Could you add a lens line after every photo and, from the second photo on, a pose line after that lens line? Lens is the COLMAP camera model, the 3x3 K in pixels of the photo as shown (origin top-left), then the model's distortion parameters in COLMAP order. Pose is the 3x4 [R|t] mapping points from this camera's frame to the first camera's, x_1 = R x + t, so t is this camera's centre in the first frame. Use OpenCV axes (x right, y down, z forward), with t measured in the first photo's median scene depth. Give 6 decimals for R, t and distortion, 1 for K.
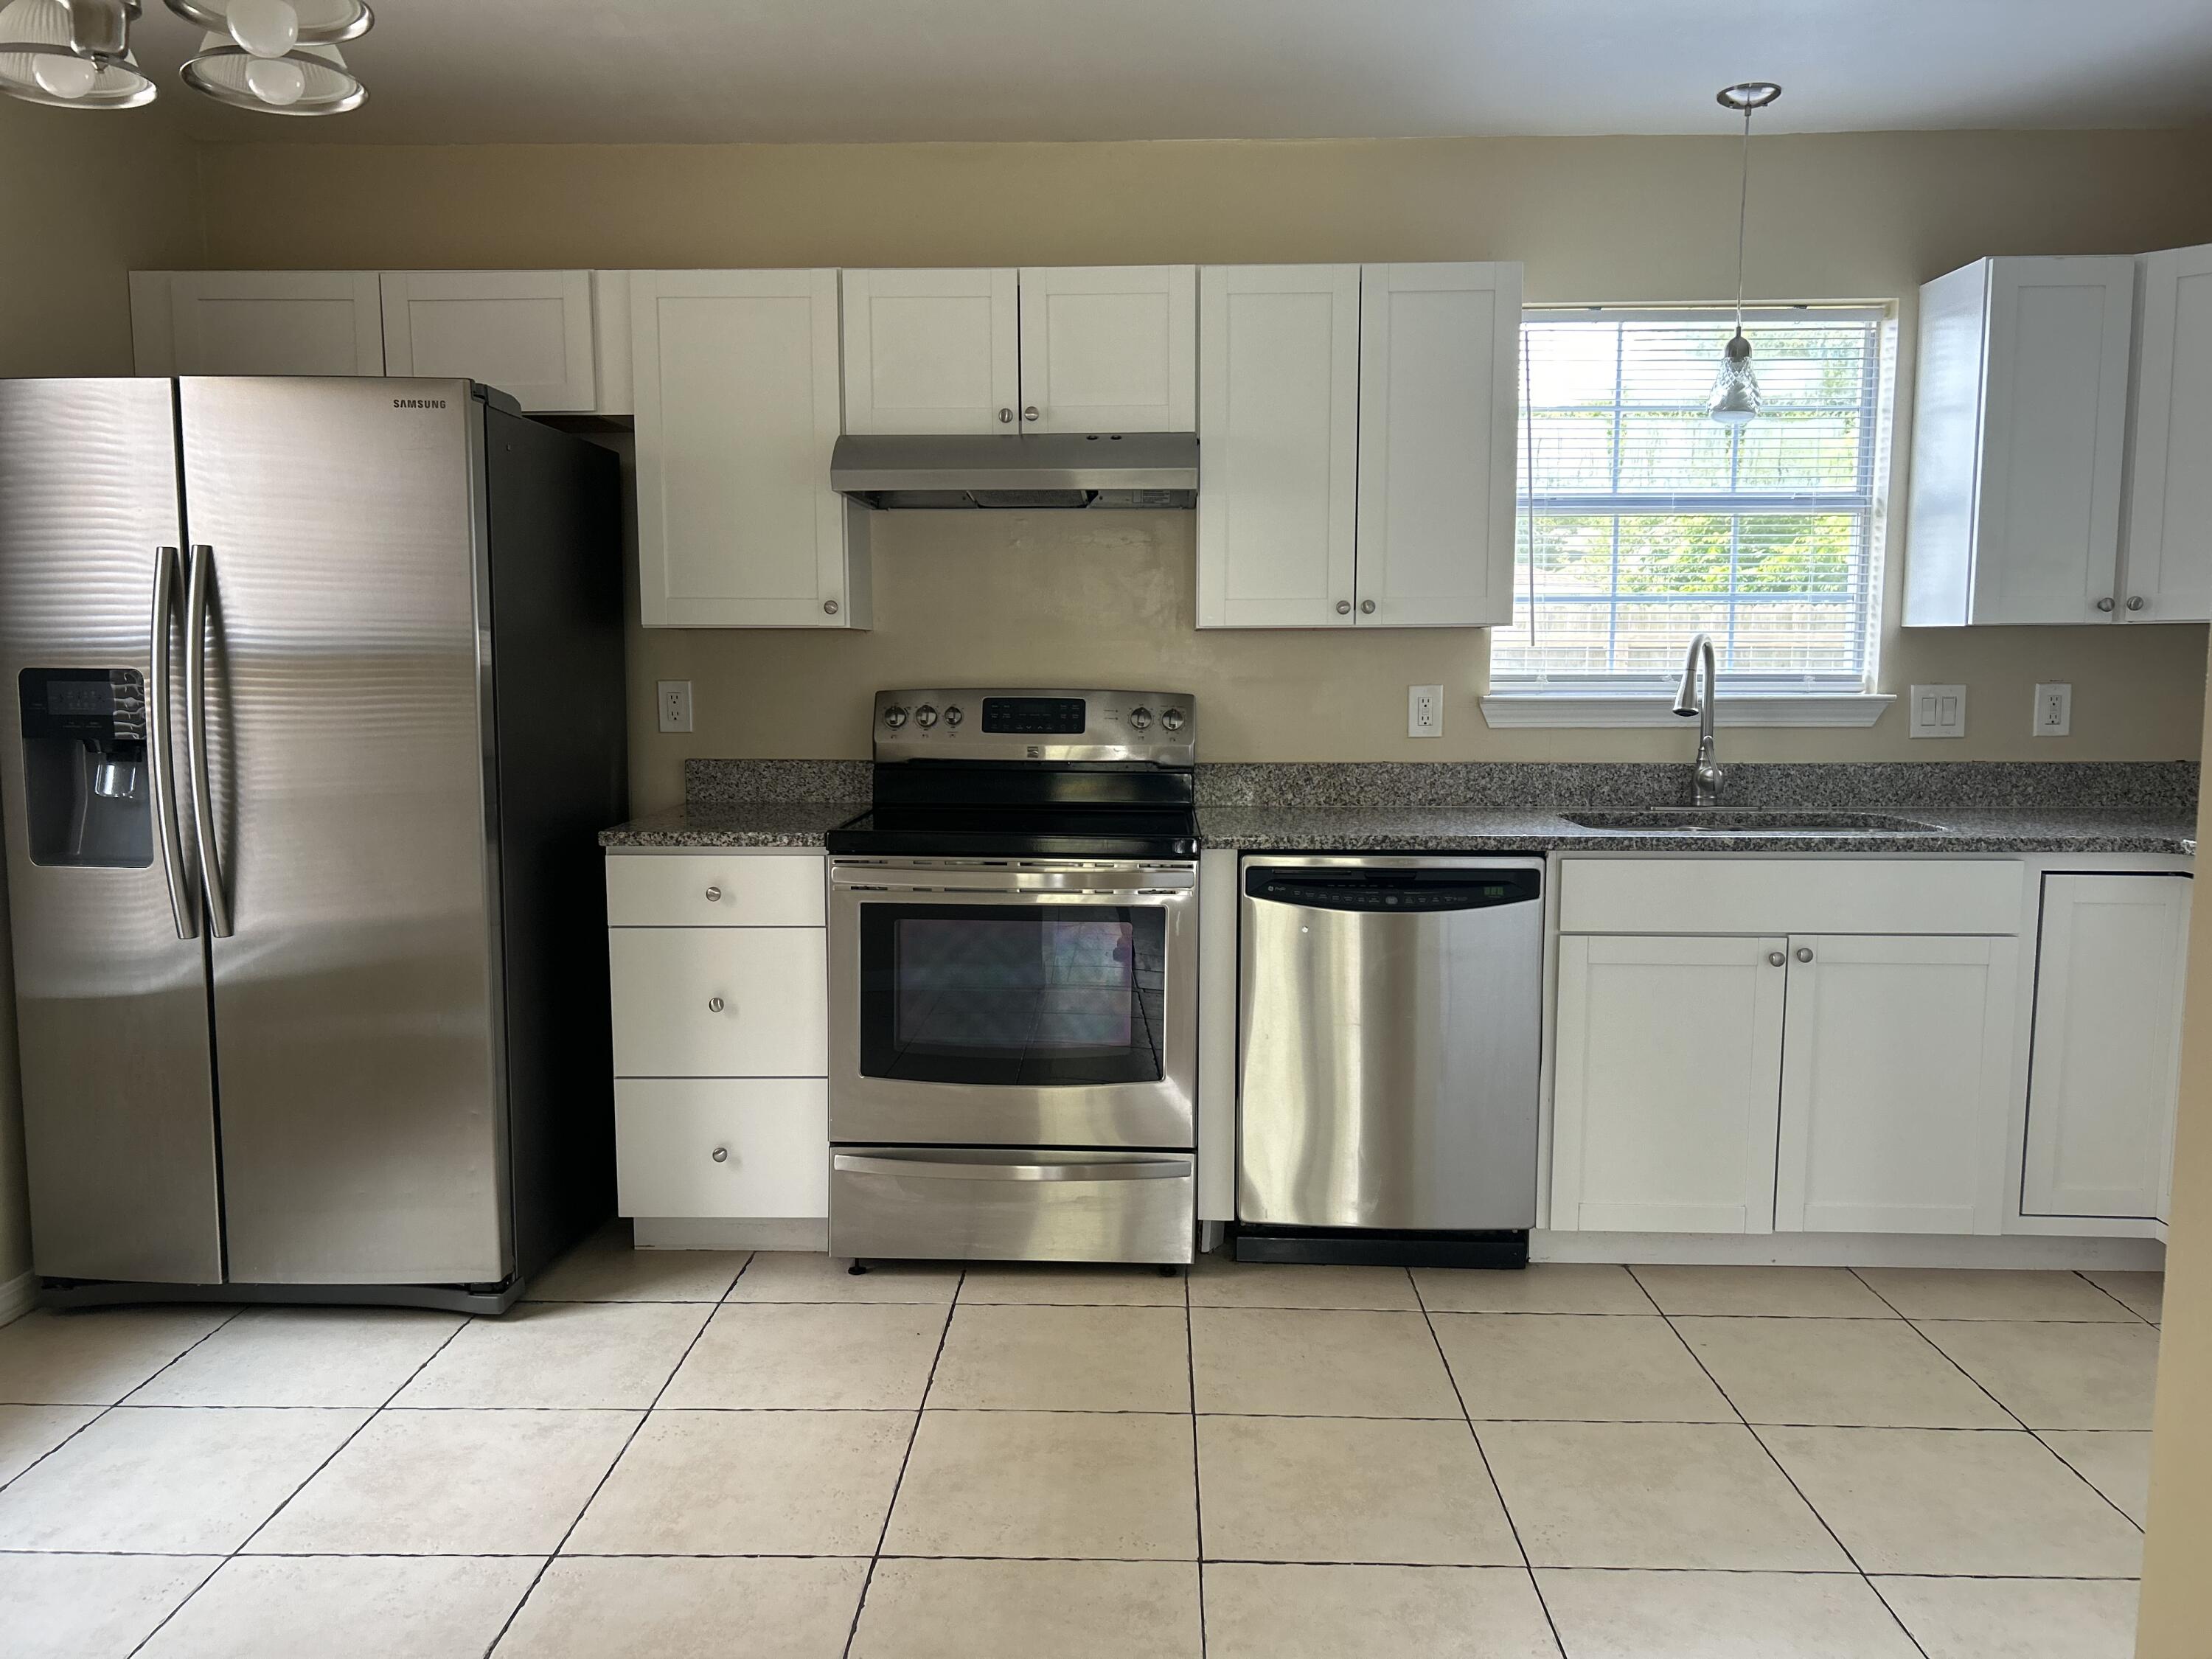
lens RADIAL K [[1666.5, 0, 1102.4], [0, 1666.5, 829.9], [0, 0, 1]] dist [0.026272, -0.009292]
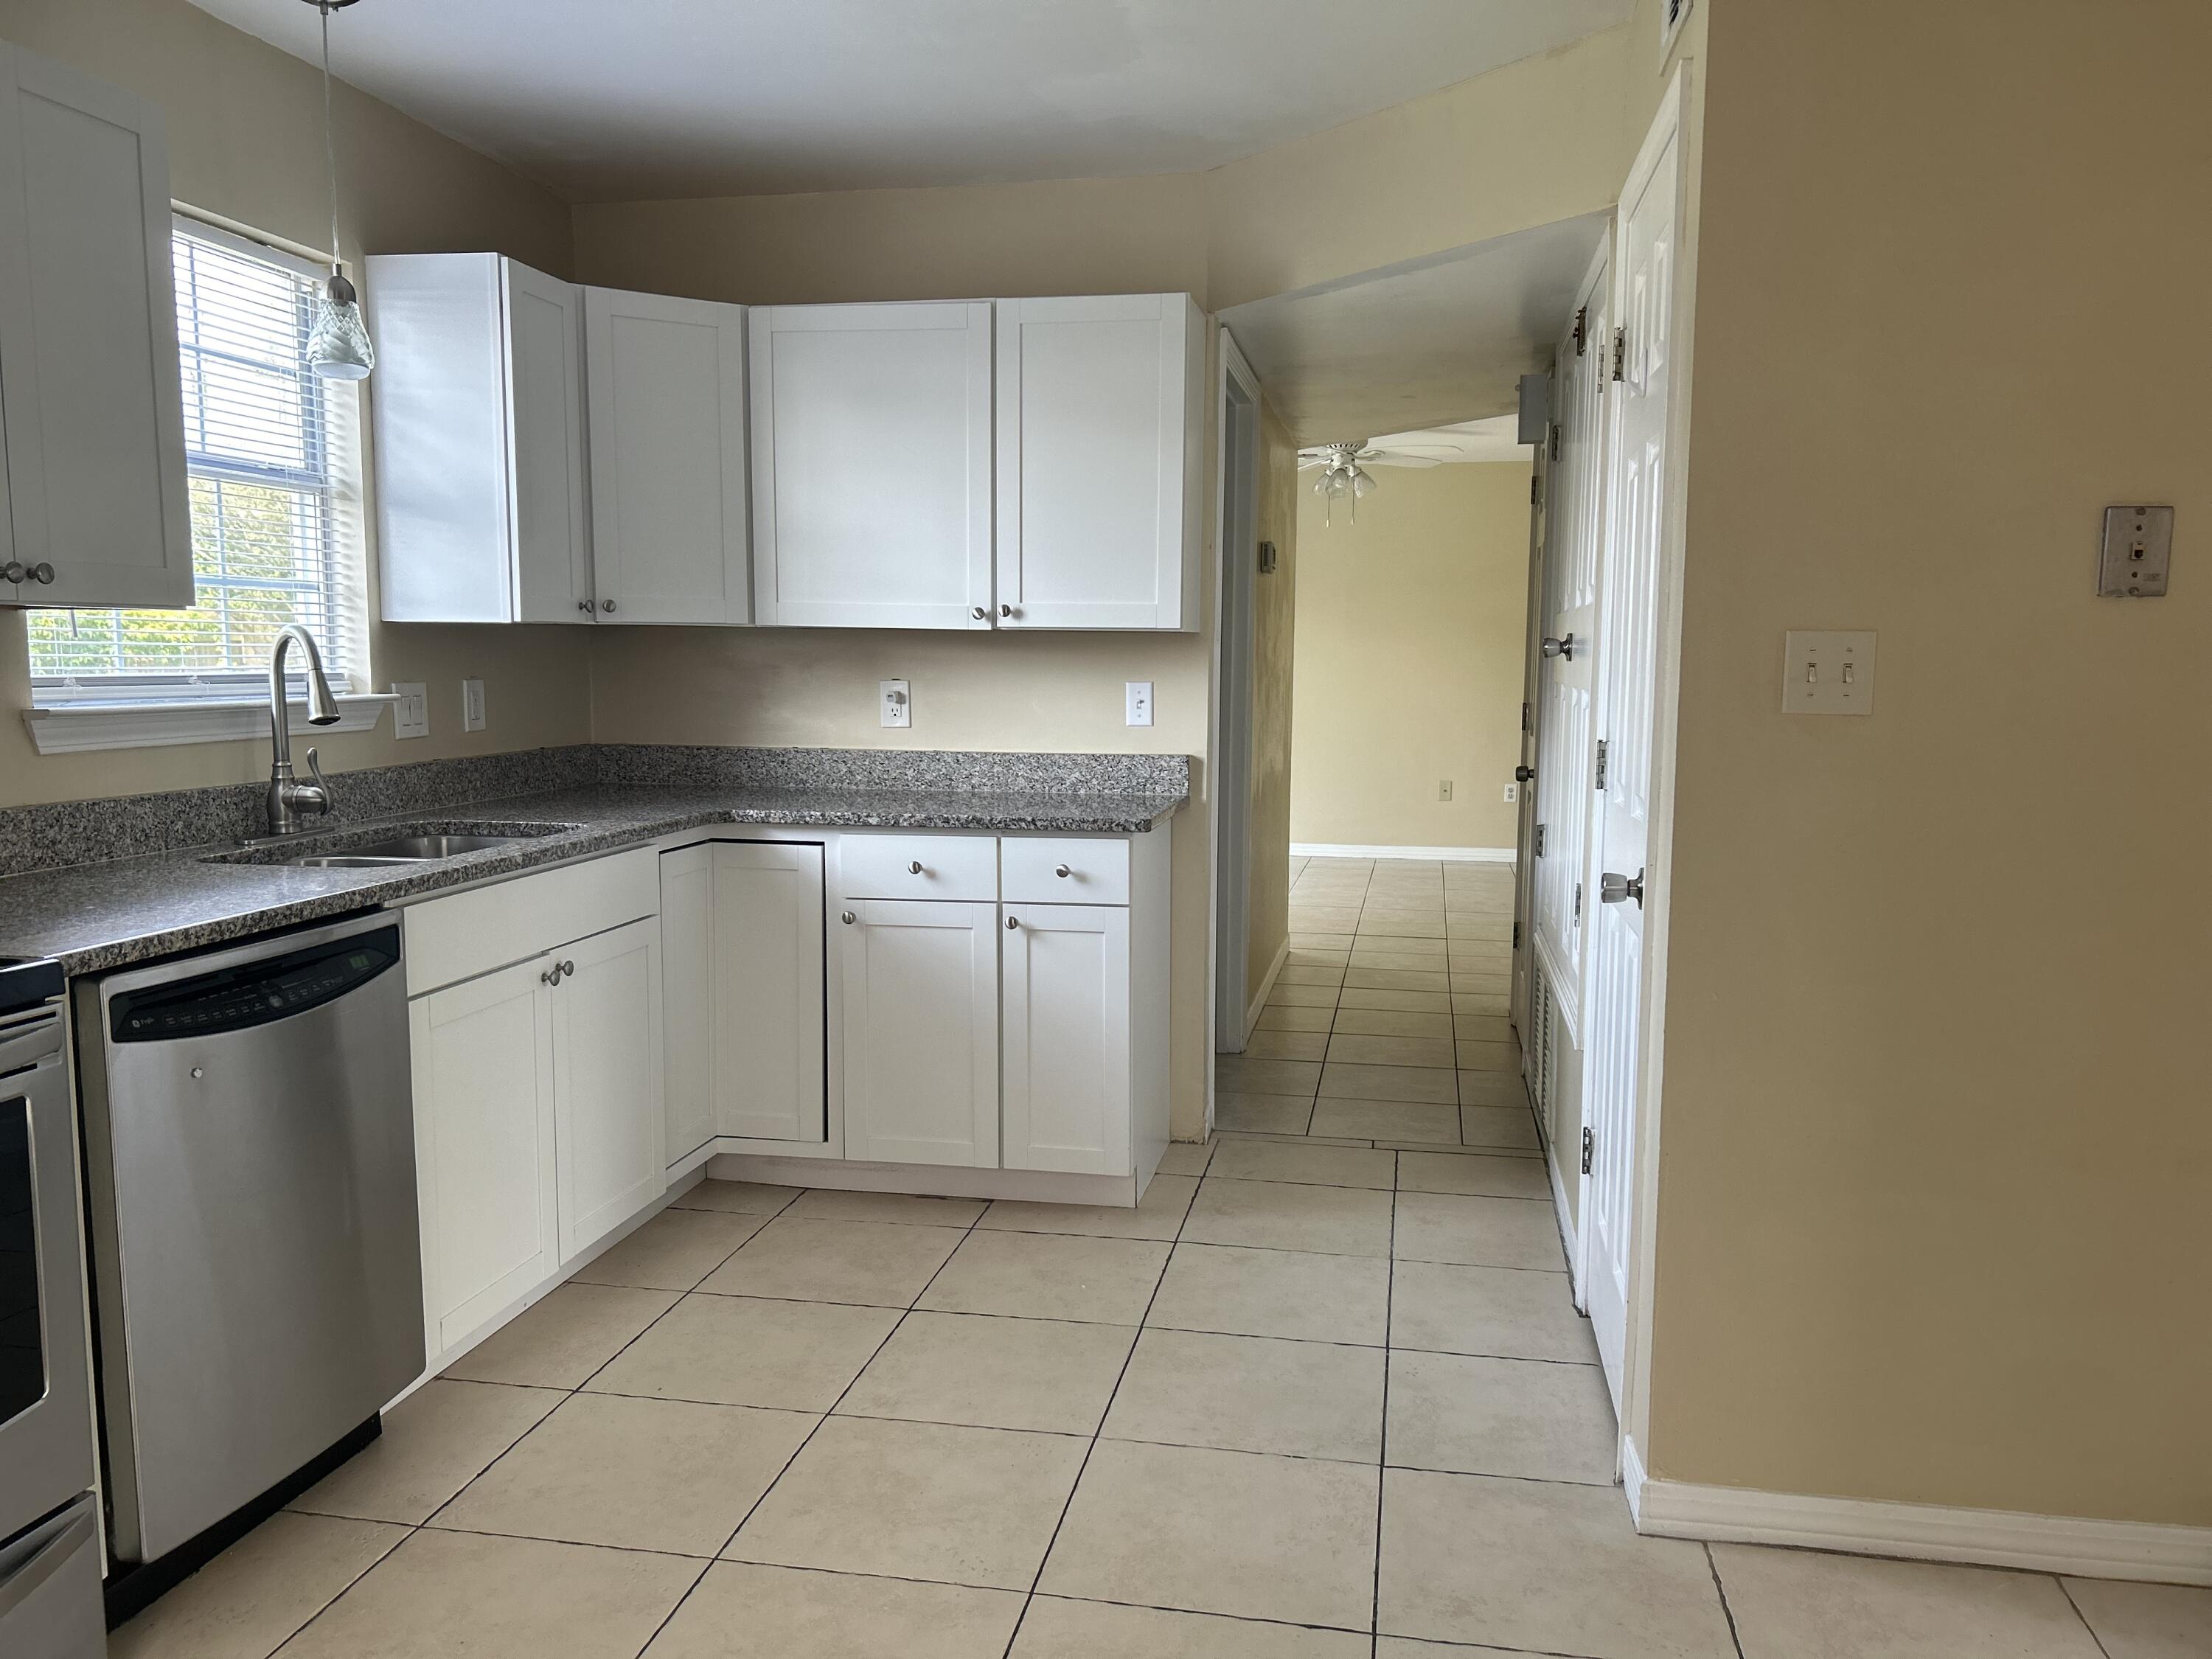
lens RADIAL K [[1666.5, 0, 1096.1], [0, 1666.5, 839.7], [0, 0, 1]] dist [0.026272, -0.009292]
pose [[0.165816, -0.110241, 0.979976, -0.398029], [0.102574, 0.990270, 0.094043, -0.049009], [-0.980808, 0.084926, 0.175510, 0.469750]]
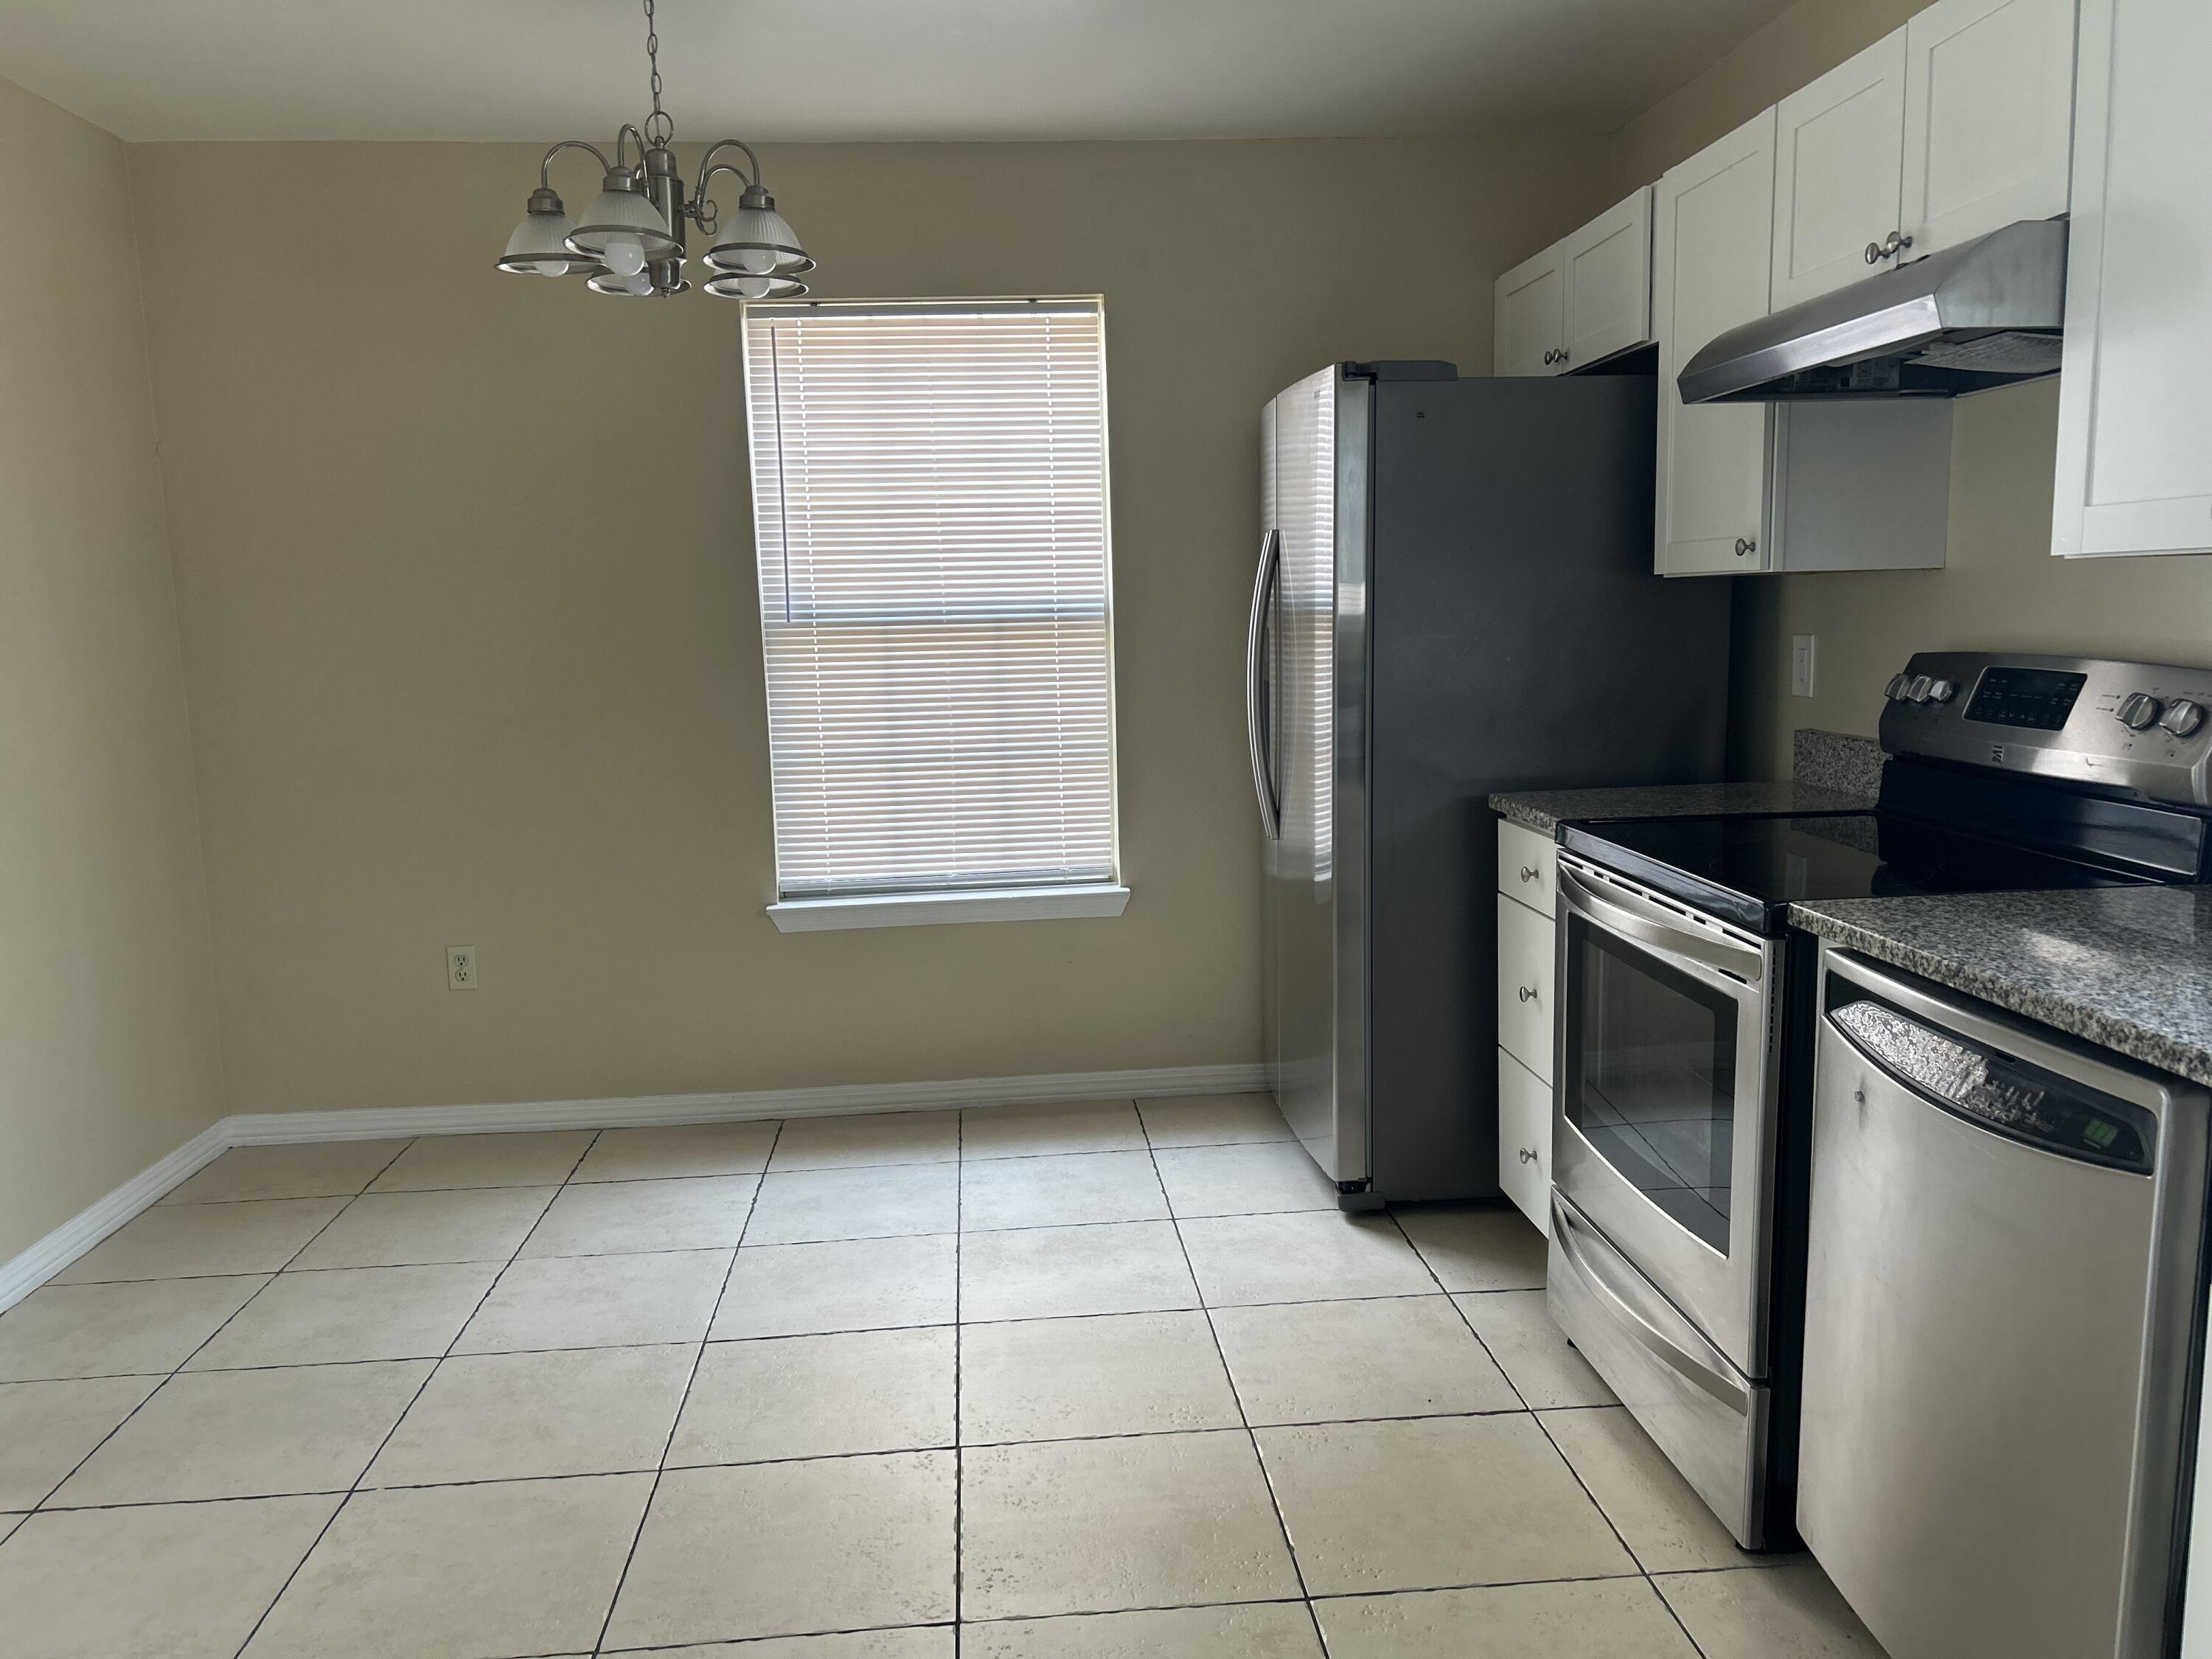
lens RADIAL K [[1666.5, 0, 1107.7], [0, 1666.5, 834.0], [0, 0, 1]] dist [0.026272, -0.009292]
pose [[0.109467, 0.133386, -0.985000, 0.574490], [-0.077767, 0.989067, 0.125294, -0.071992], [0.990944, 0.062885, 0.118643, 0.589057]]
